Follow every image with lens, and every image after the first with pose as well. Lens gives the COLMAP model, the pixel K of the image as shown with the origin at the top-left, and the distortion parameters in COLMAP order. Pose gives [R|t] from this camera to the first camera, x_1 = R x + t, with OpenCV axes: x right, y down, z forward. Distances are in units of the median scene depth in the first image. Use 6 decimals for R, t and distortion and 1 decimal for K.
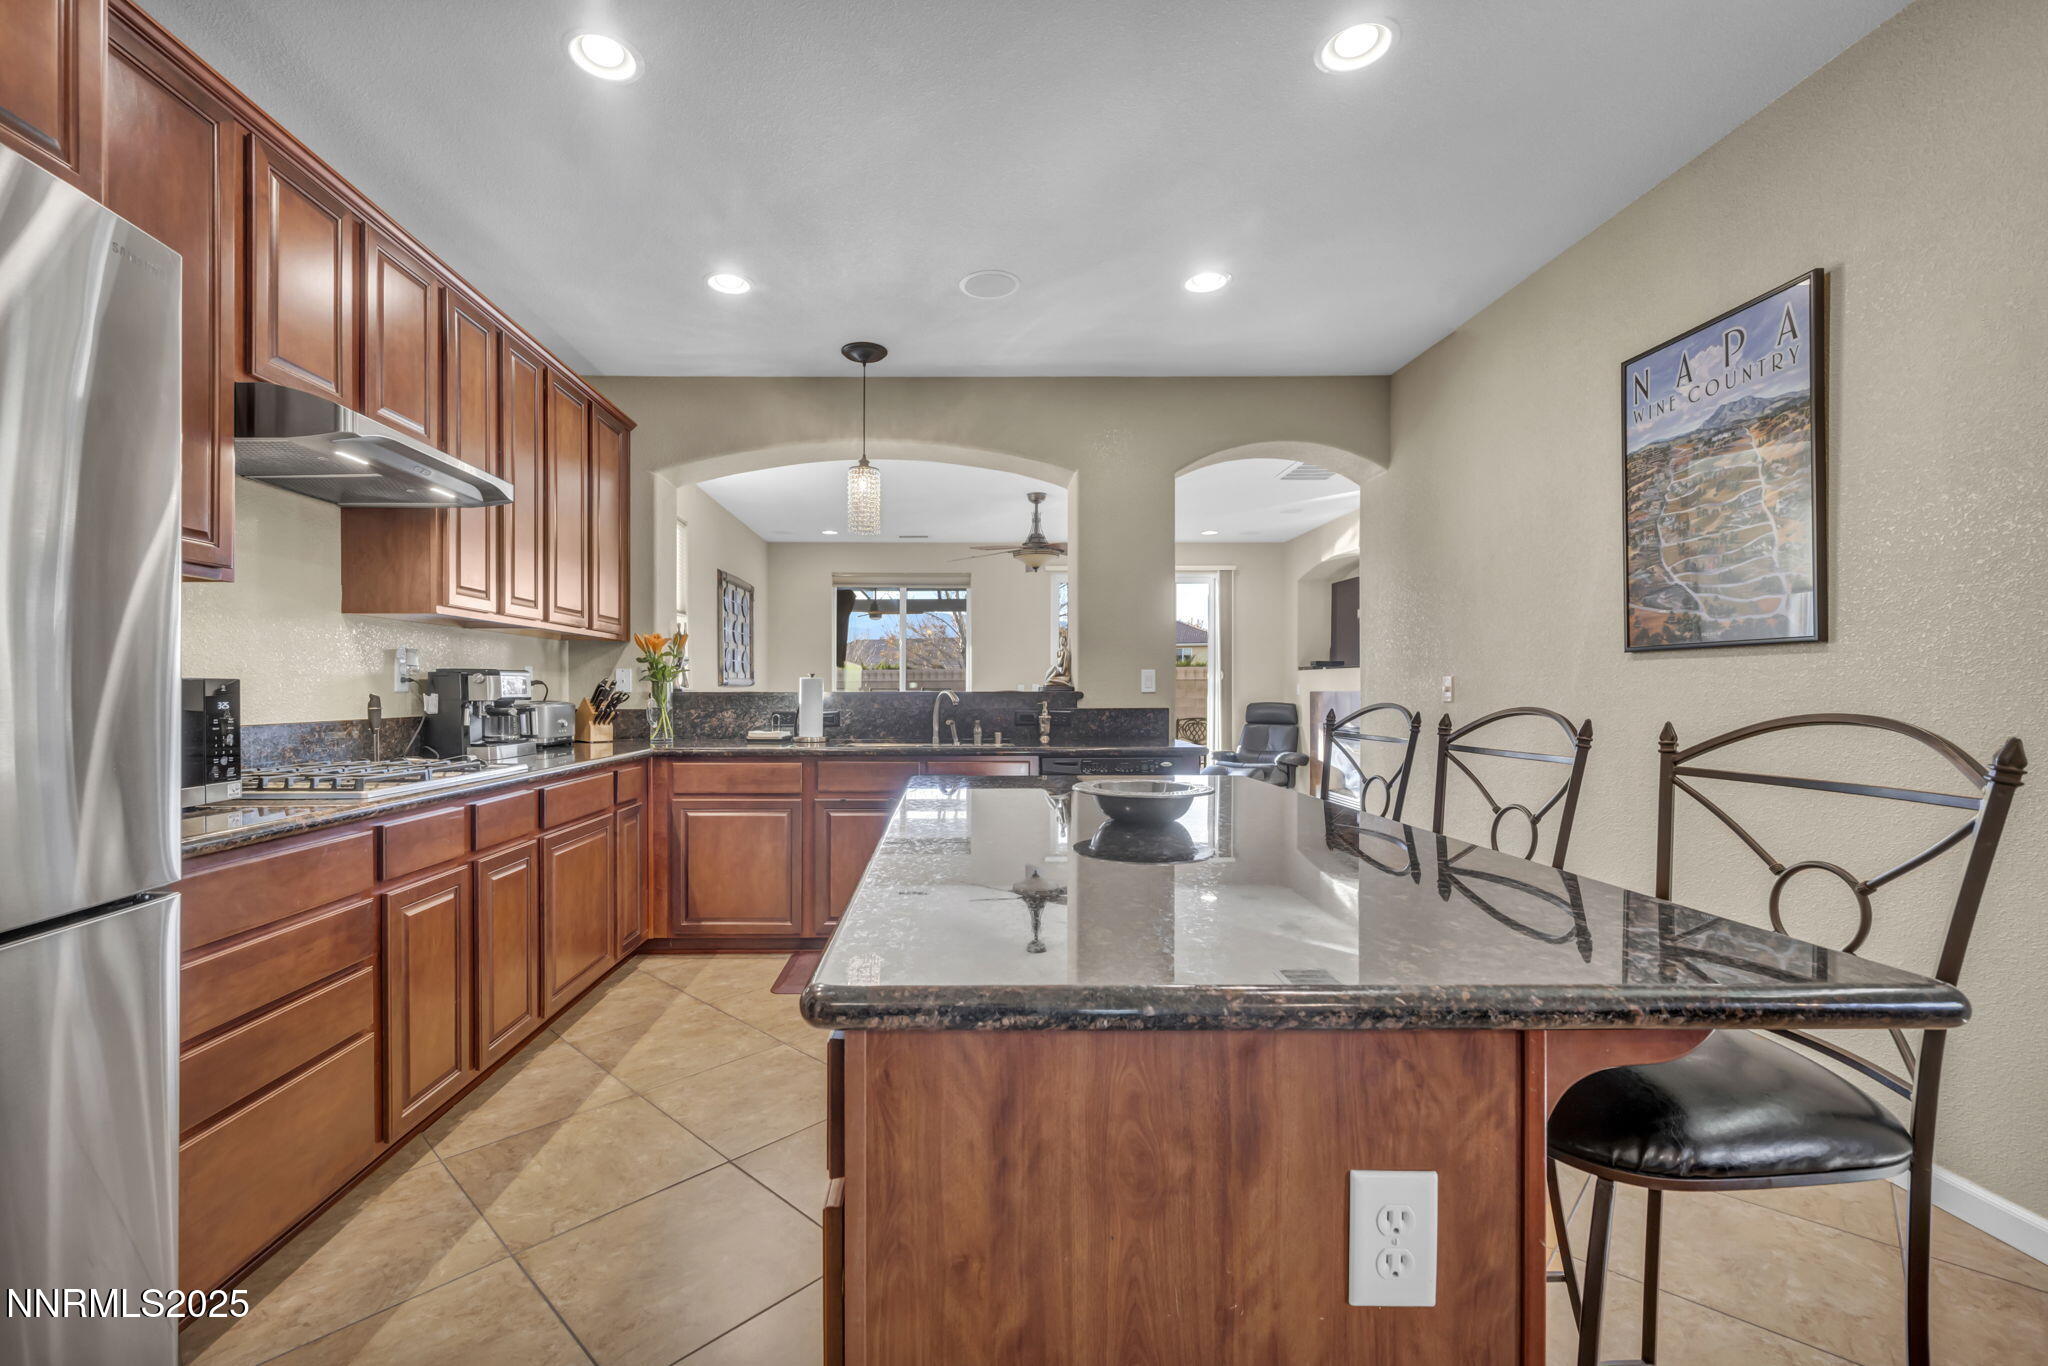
lens RADIAL K [[838.6, 0, 1049.9], [0, 838.6, 686.8], [0, 0, 1]] dist [-0.001551, -0.000287]
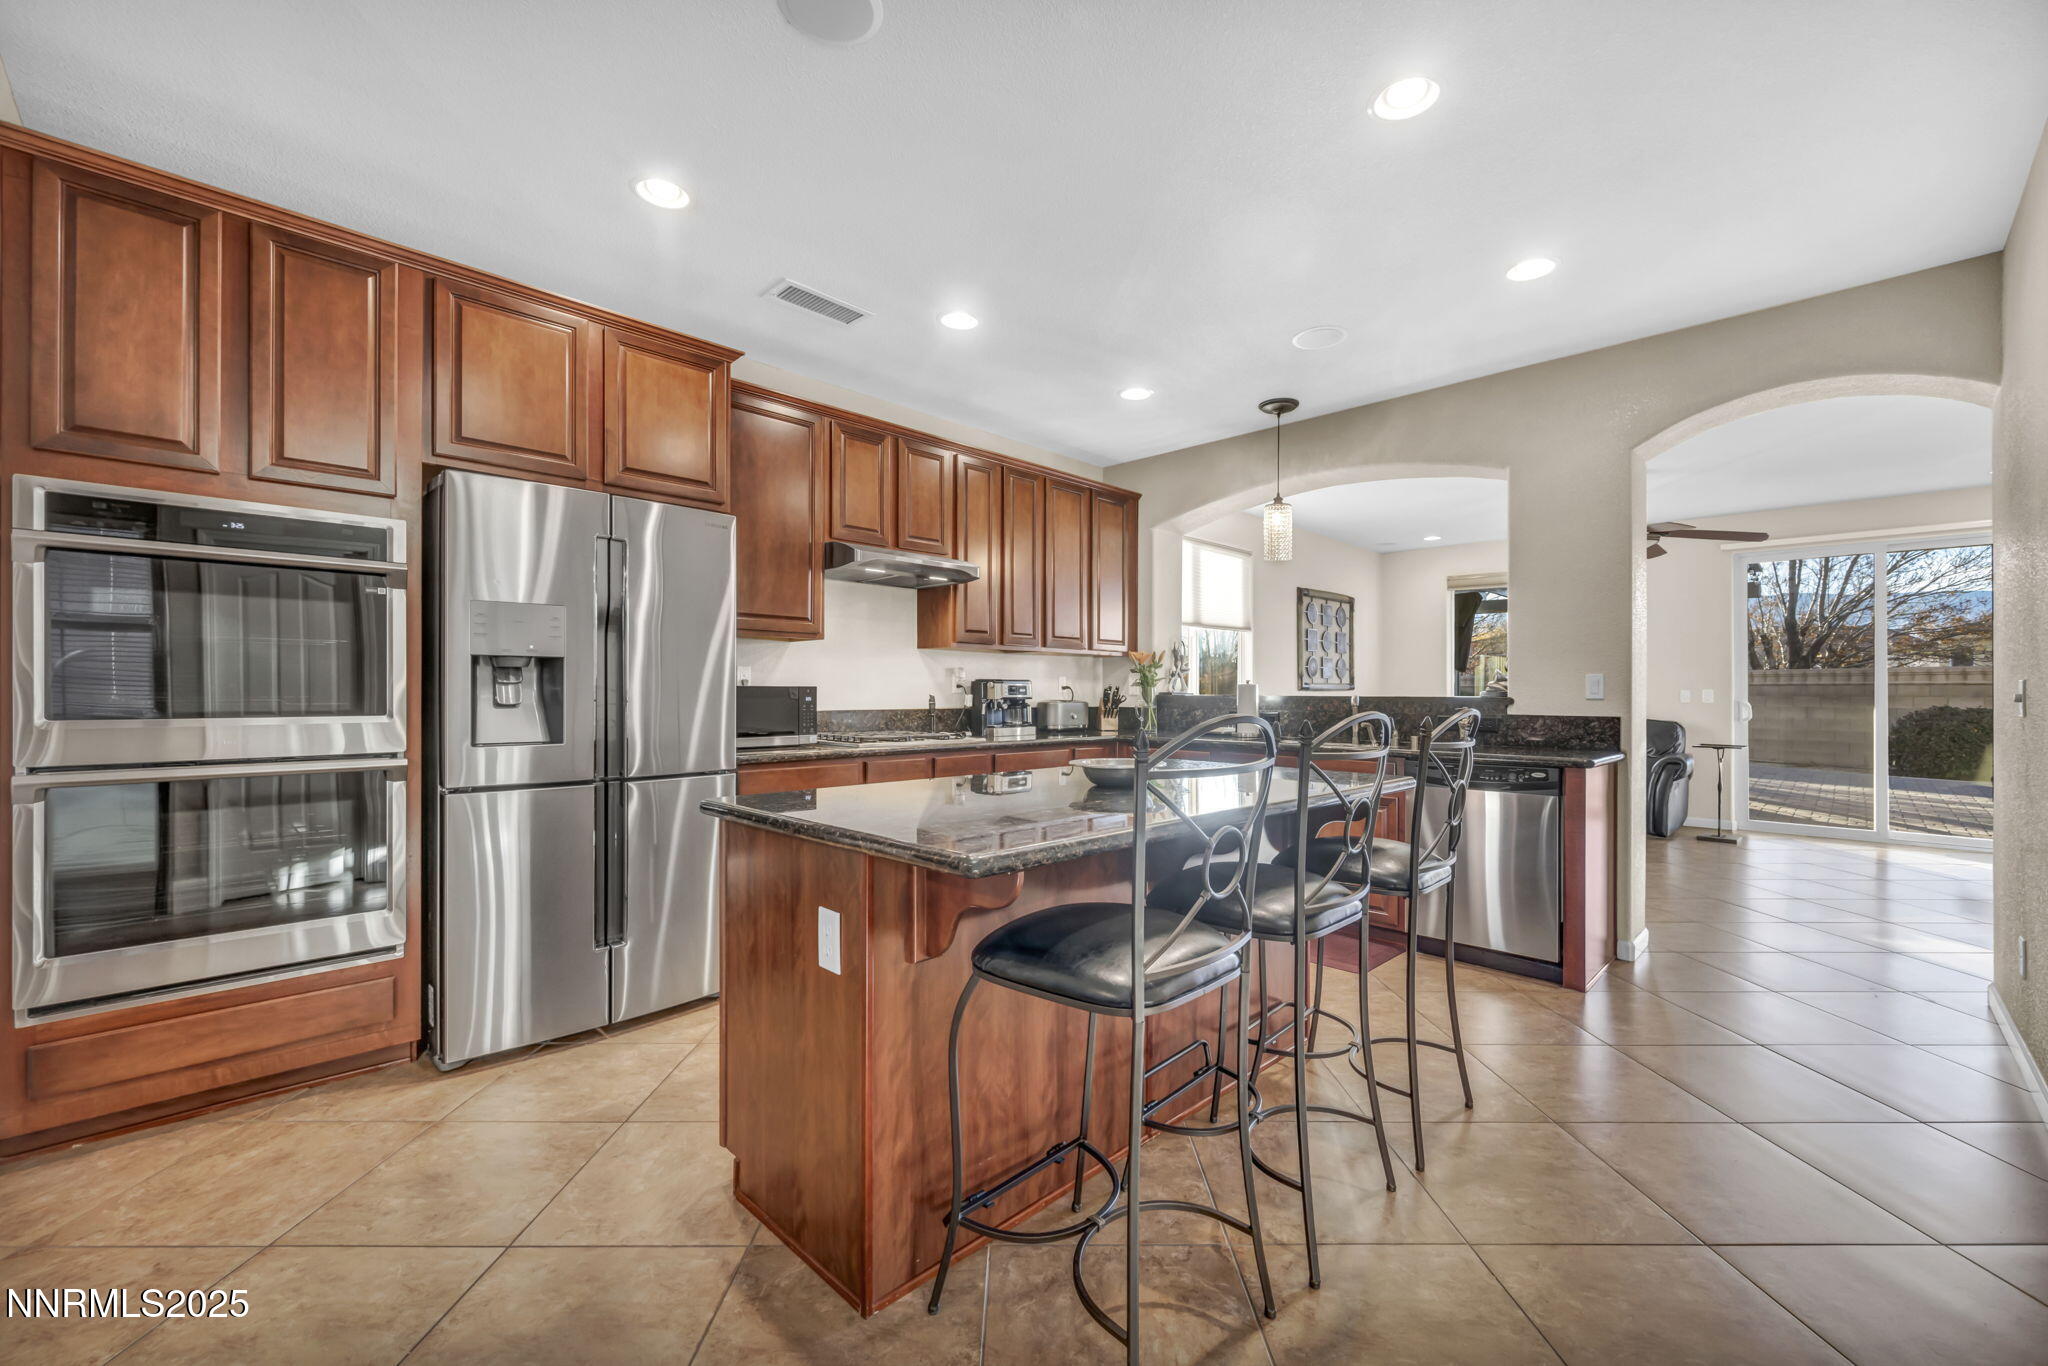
lens RADIAL K [[817.6, 0, 1087.9], [0, 817.6, 689.8], [0, 0, 1]] dist [0.000080, -0.000063]
pose [[0.738925, 0.003303, -0.673780, 0.350021], [-0.003942, 0.999992, 0.000578, -0.001997], [0.673776, 0.002229, 0.738932, -0.021883]]
